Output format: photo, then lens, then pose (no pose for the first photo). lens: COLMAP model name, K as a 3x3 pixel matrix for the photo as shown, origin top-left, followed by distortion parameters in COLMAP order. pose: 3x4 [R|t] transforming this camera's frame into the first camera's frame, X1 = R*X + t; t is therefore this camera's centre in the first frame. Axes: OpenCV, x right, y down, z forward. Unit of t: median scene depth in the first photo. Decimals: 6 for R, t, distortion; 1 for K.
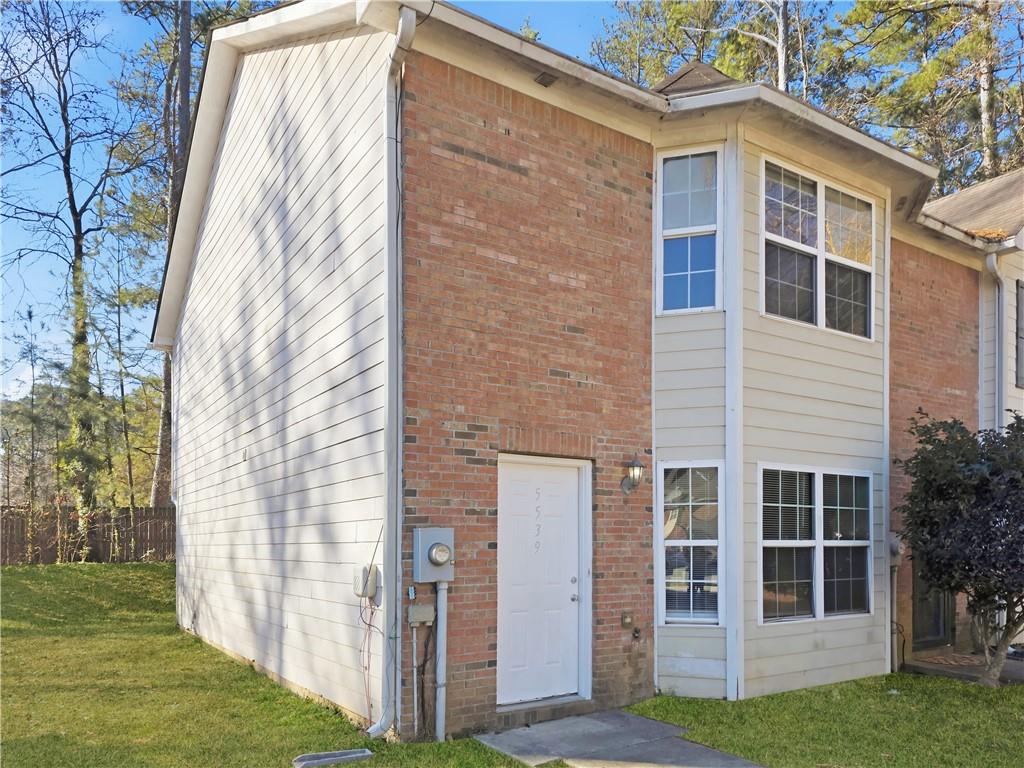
lens RADIAL K [[713.2, 0, 511.0], [0, 713.2, 396.9], [0, 0, 1]] dist [0.075668, -0.005996]
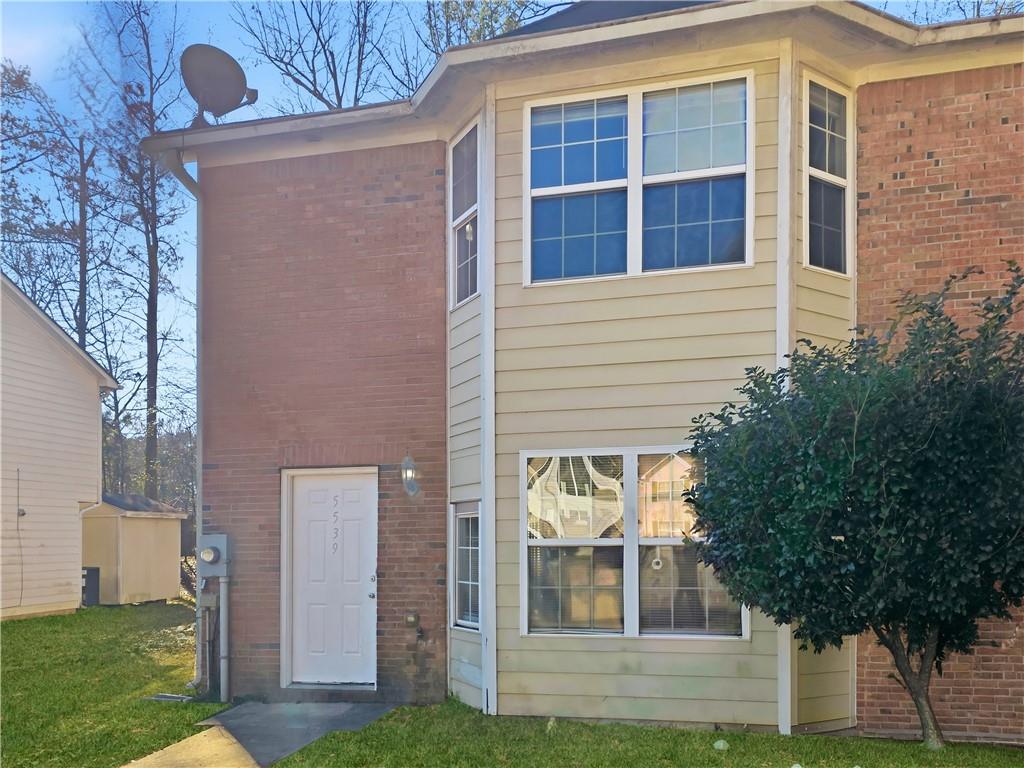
lens RADIAL K [[712.5, 0, 512.0], [0, 712.5, 384.0], [0, 0, 1]] dist [0.061066, -0.004273]
pose [[0.706777, -0.146674, -0.692064, 1.017774], [0.149712, 0.987125, -0.056313, 0.058488], [0.691413, -0.063810, 0.719636, 0.383960]]
